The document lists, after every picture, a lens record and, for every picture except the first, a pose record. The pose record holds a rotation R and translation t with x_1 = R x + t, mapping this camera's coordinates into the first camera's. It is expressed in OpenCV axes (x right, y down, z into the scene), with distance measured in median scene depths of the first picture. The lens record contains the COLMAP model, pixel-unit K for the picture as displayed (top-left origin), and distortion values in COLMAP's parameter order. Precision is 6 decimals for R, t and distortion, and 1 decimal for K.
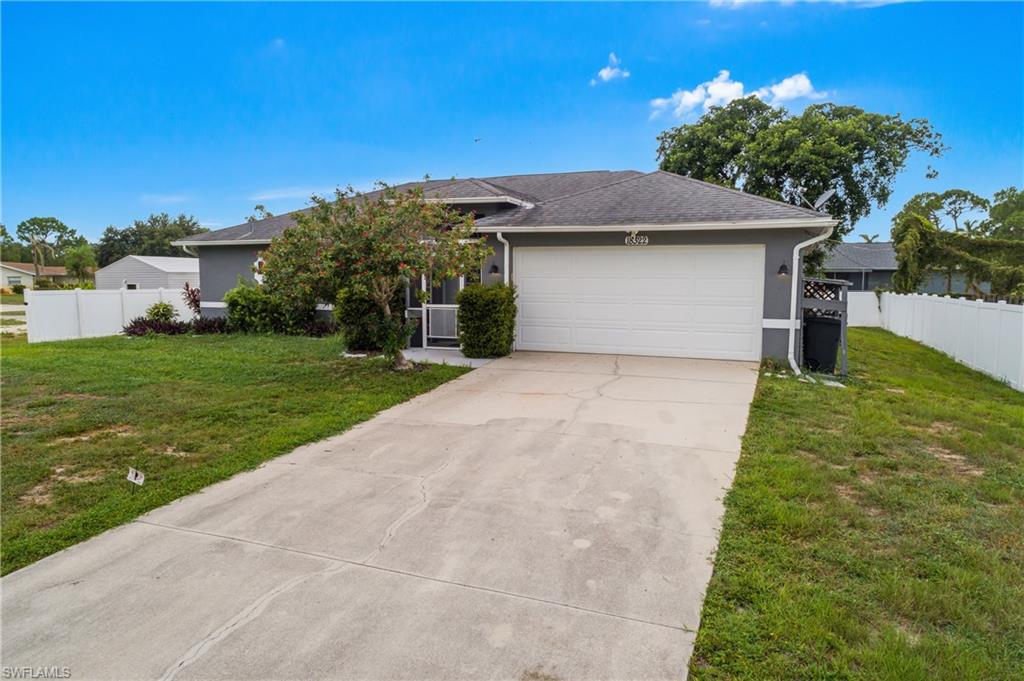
lens RADIAL K [[683.9, 0, 512.0], [0, 683.9, 340.5], [0, 0, 1]] dist [-0.008906, 0.005311]
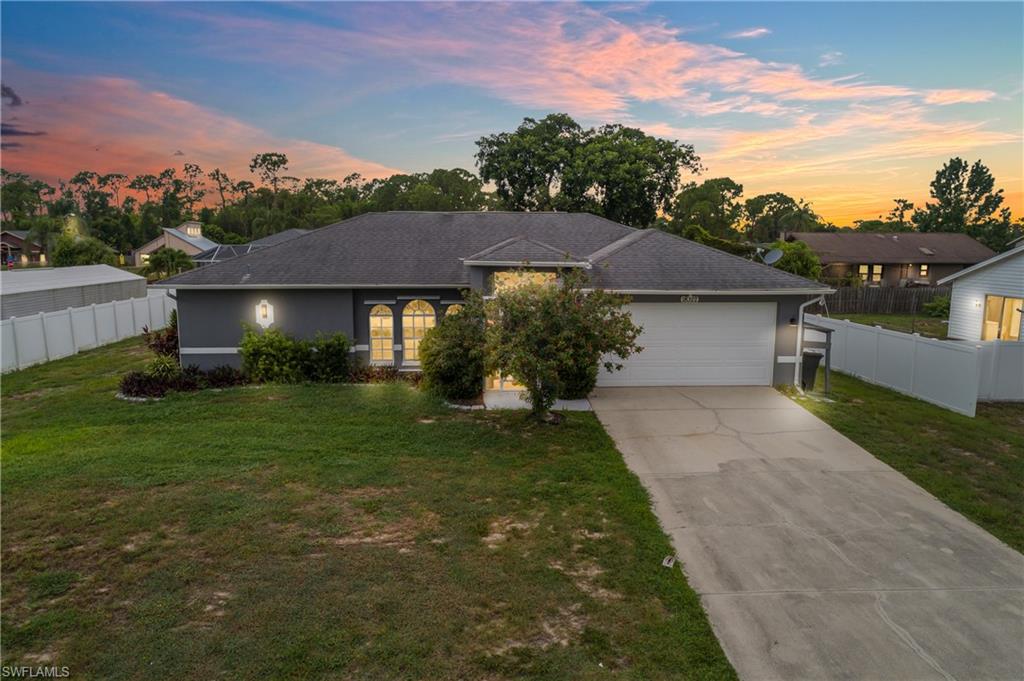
lens RADIAL K [[683.9, 0, 512.0], [0, 683.9, 340.5], [0, 0, 1]] dist [-0.008906, 0.005311]
pose [[0.907837, -0.061619, 0.414770, -1.195405], [0.040003, 0.997359, 0.060613, -0.289452], [-0.417410, -0.038435, 0.907905, -0.066802]]
